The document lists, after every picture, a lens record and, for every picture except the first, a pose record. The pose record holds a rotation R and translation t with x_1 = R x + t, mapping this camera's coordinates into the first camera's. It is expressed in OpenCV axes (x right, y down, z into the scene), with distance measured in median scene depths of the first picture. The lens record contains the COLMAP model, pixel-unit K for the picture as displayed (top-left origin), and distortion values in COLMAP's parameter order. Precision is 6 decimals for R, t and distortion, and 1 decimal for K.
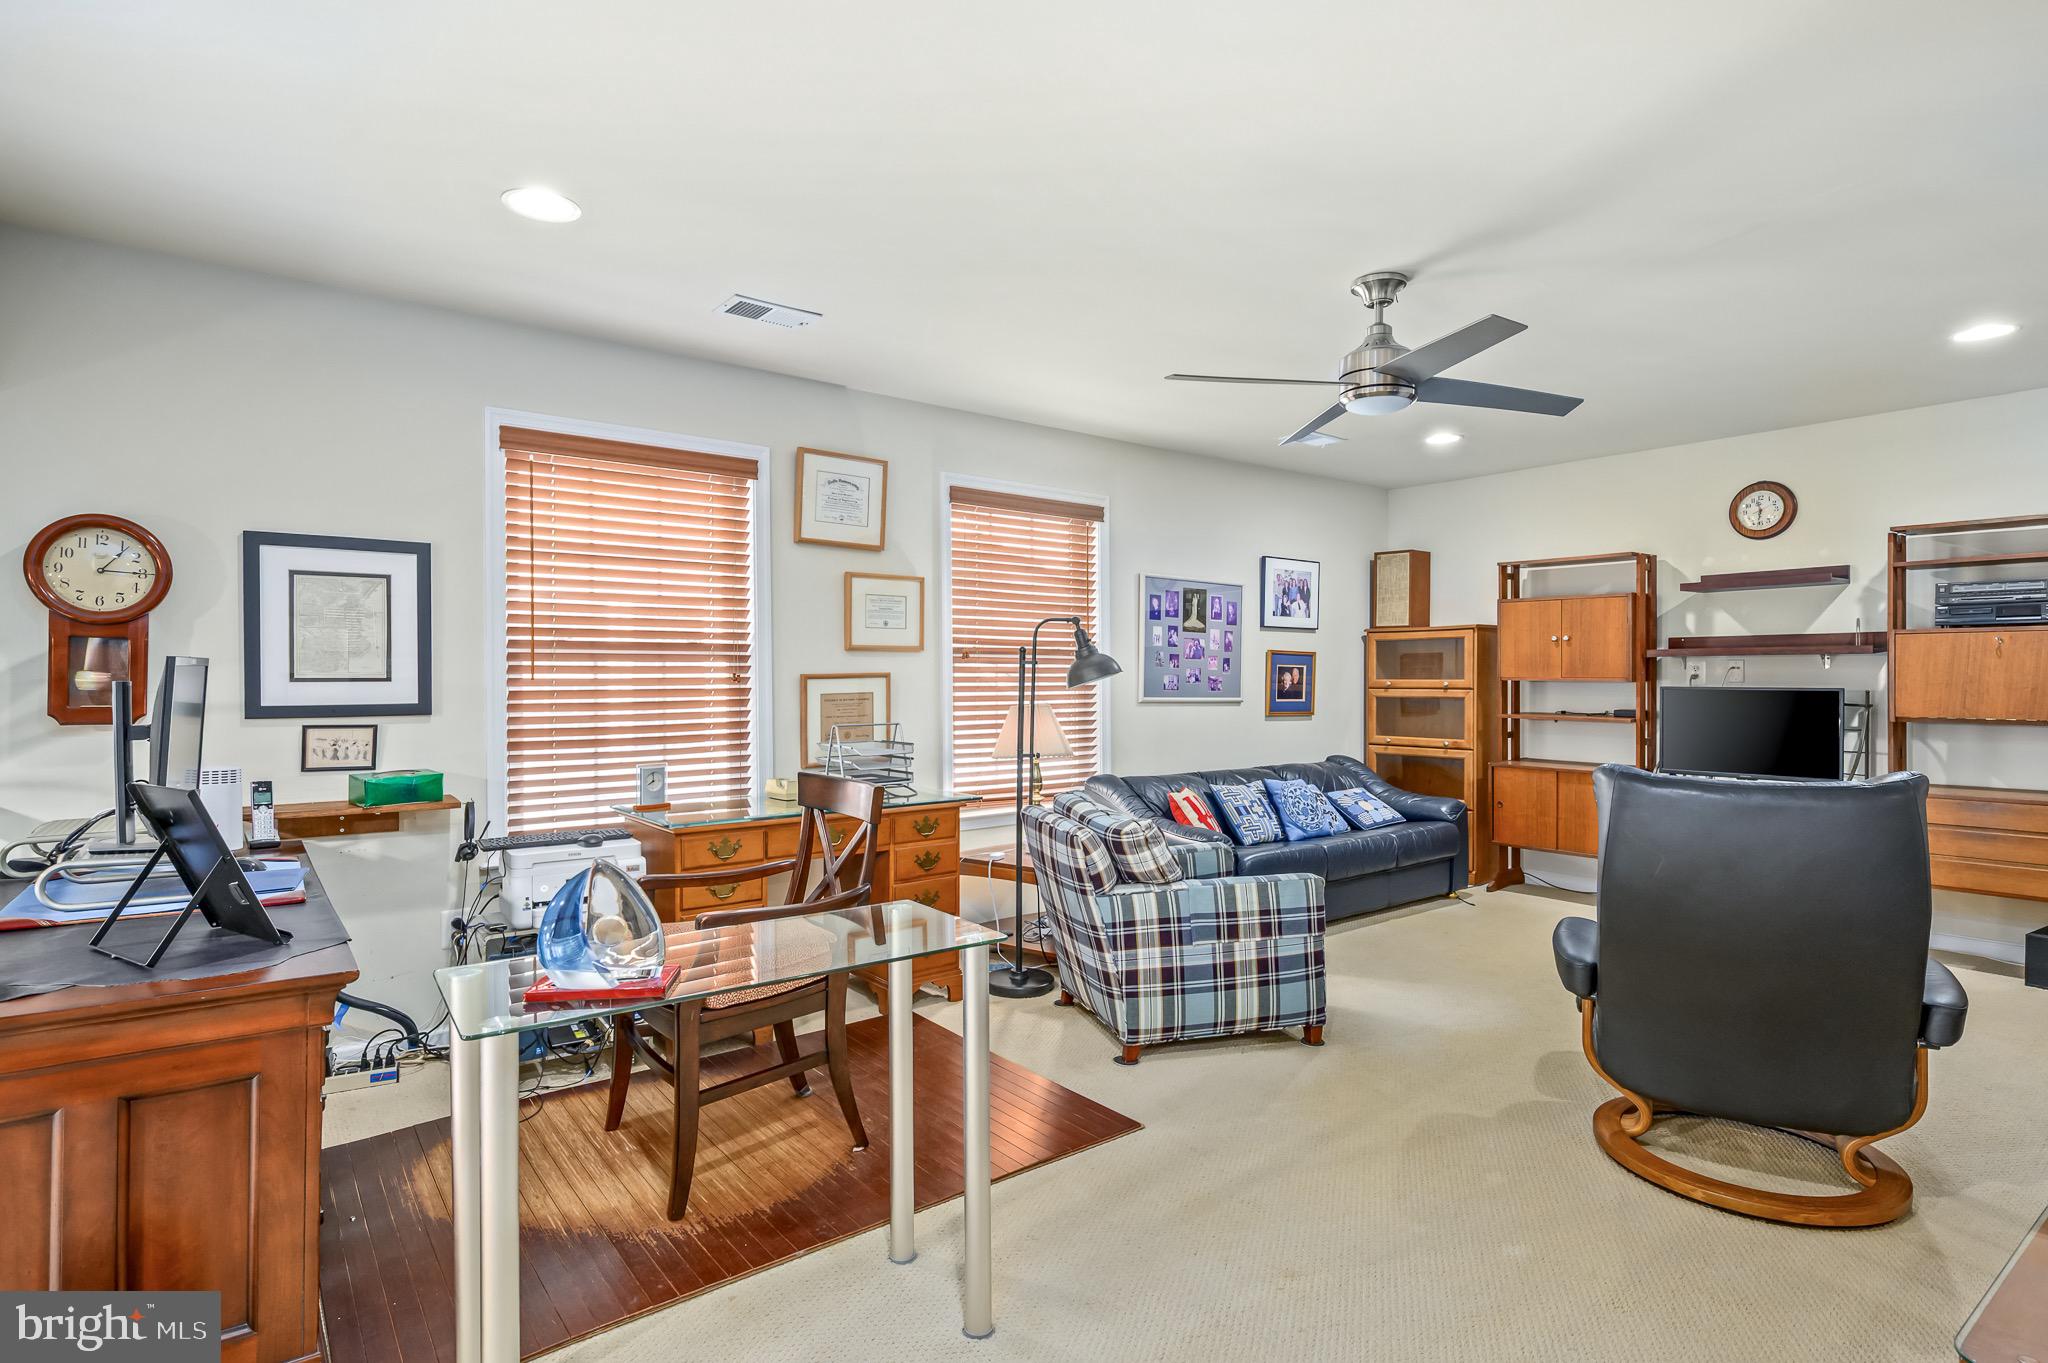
lens RADIAL K [[1076.7, 0, 990.3], [0, 1076.7, 677.4], [0, 0, 1]] dist [-0.002679, 0.002101]
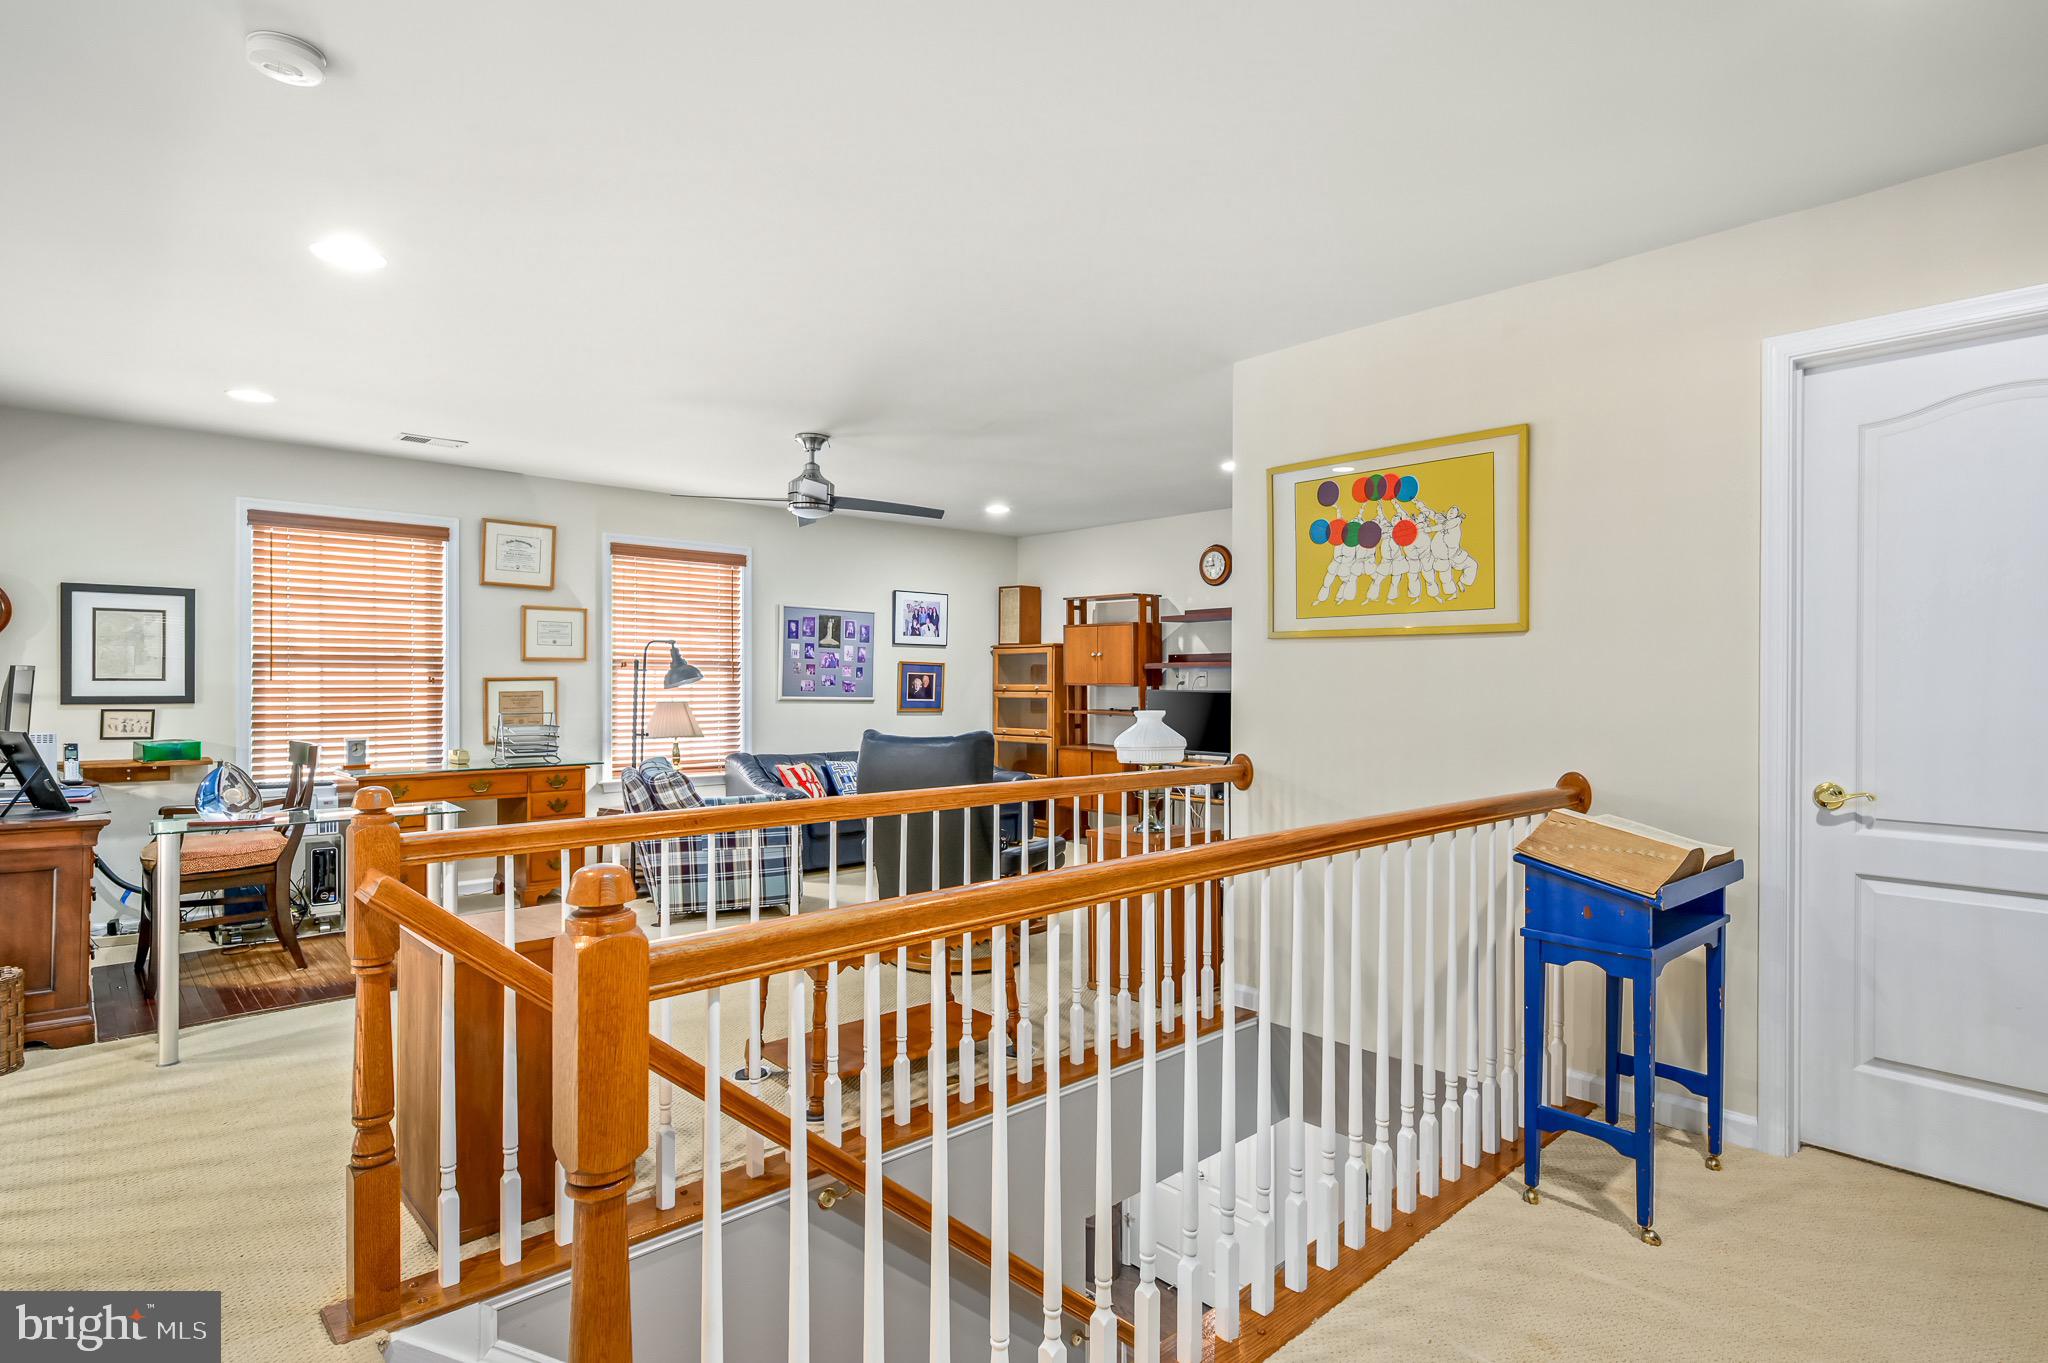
lens RADIAL K [[1083.2, 0, 977.2], [0, 1083.2, 675.4], [0, 0, 1]] dist [-0.001744, 0.002781]
pose [[0.996531, 0.005400, 0.083052, 0.275167], [-0.004788, 0.999960, -0.007566, 0.001341], [-0.083090, 0.007142, 0.996516, -0.370696]]
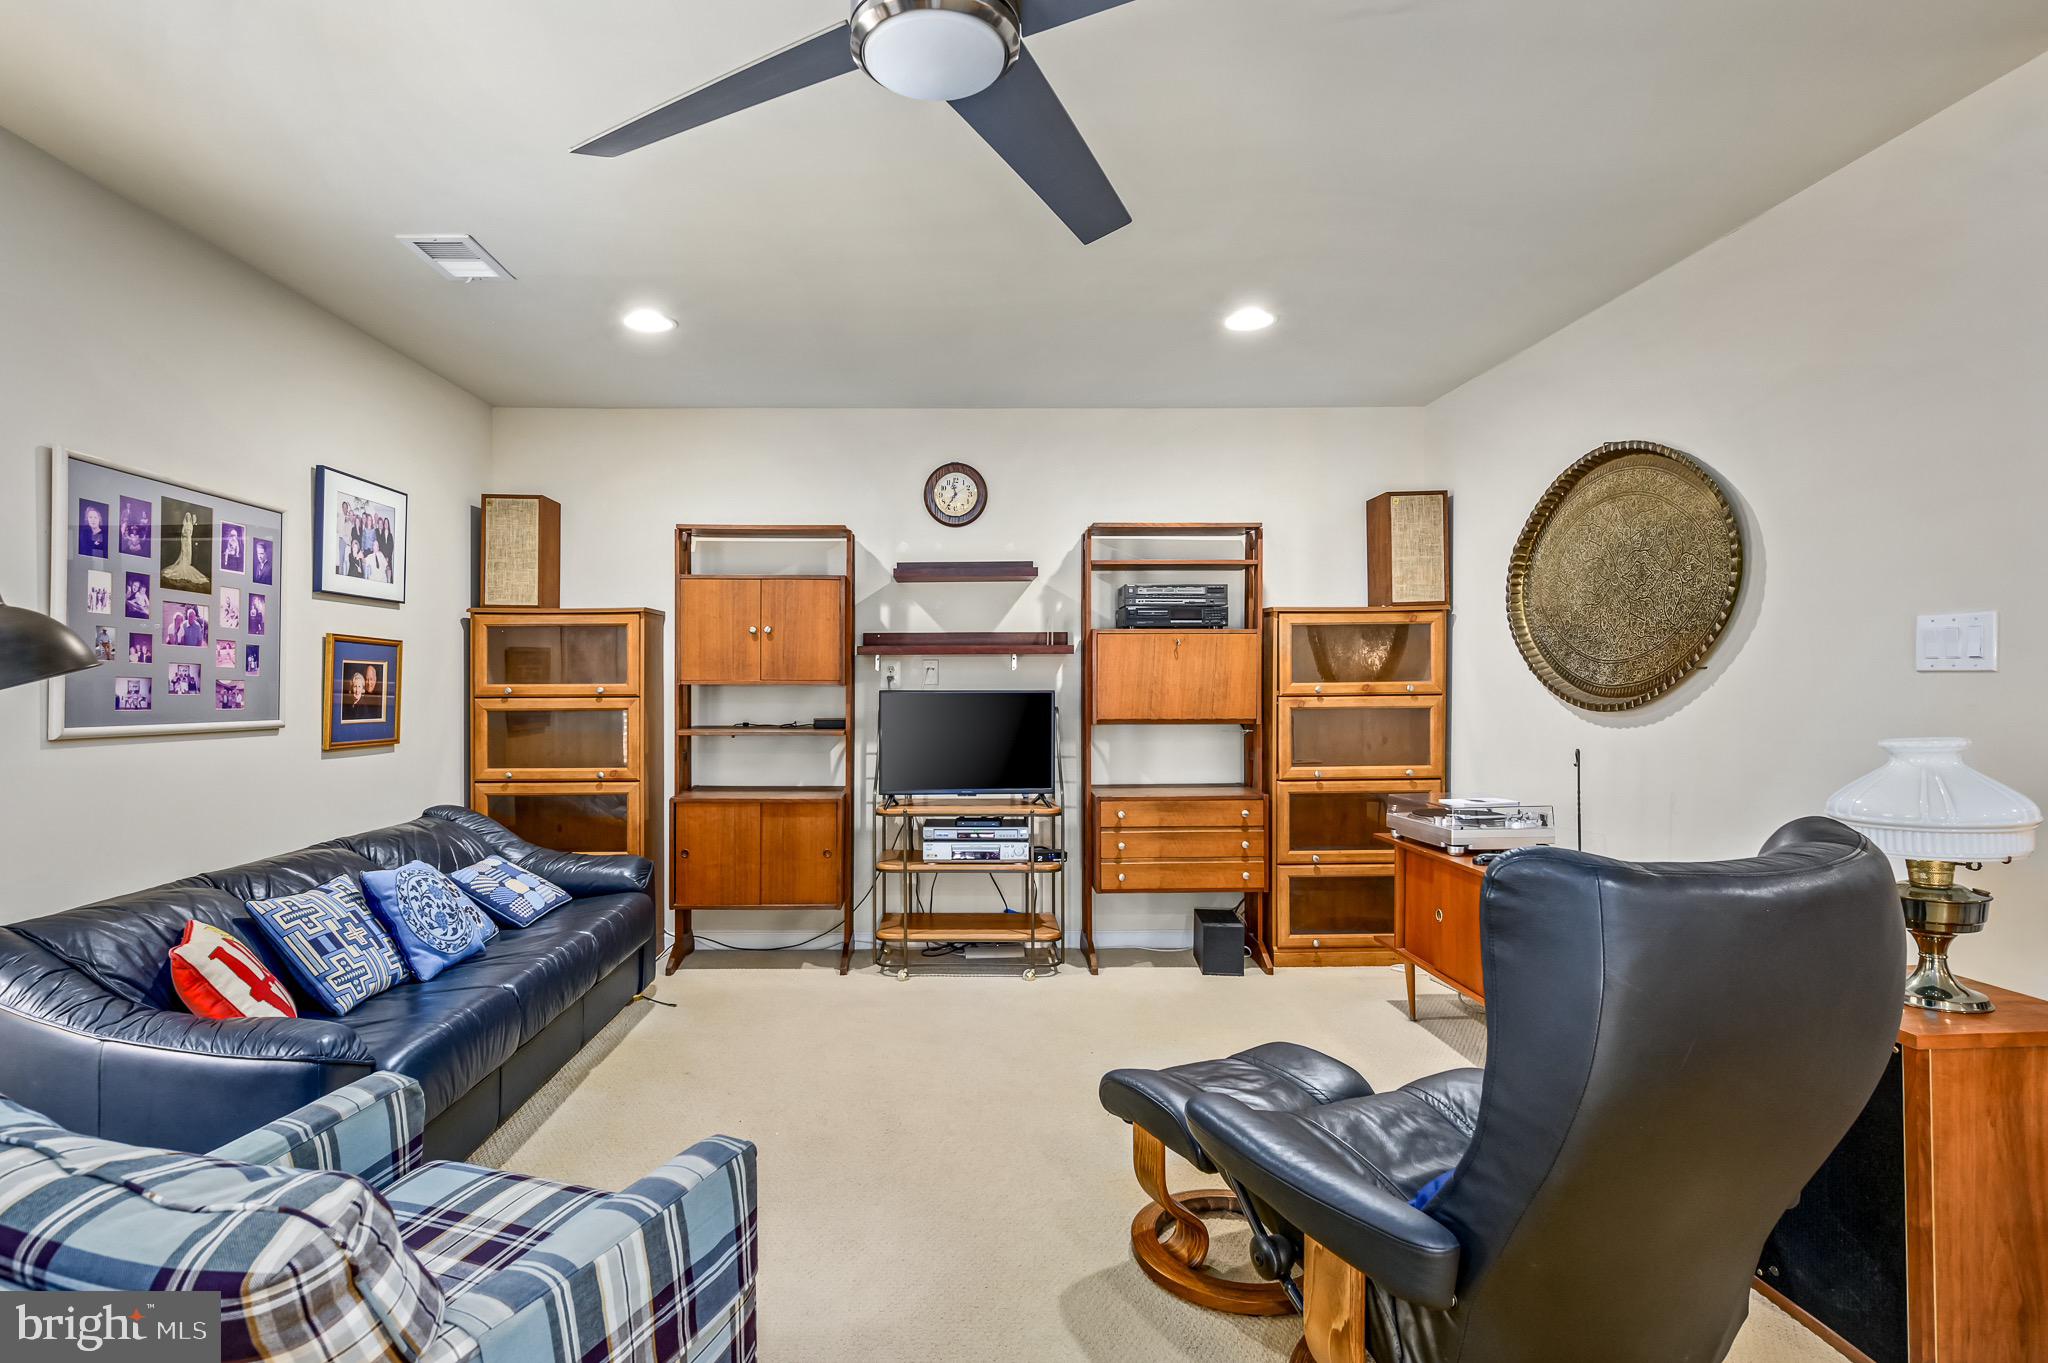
lens RADIAL K [[1076.7, 0, 1015.9], [0, 1076.7, 676.2], [0, 0, 1]] dist [-0.002679, 0.002101]
pose [[0.583787, 0.000024, 0.811907, 0.011704], [0.004105, 0.999987, -0.002981, 0.000204], [-0.811897, 0.005073, 0.583779, 0.425804]]
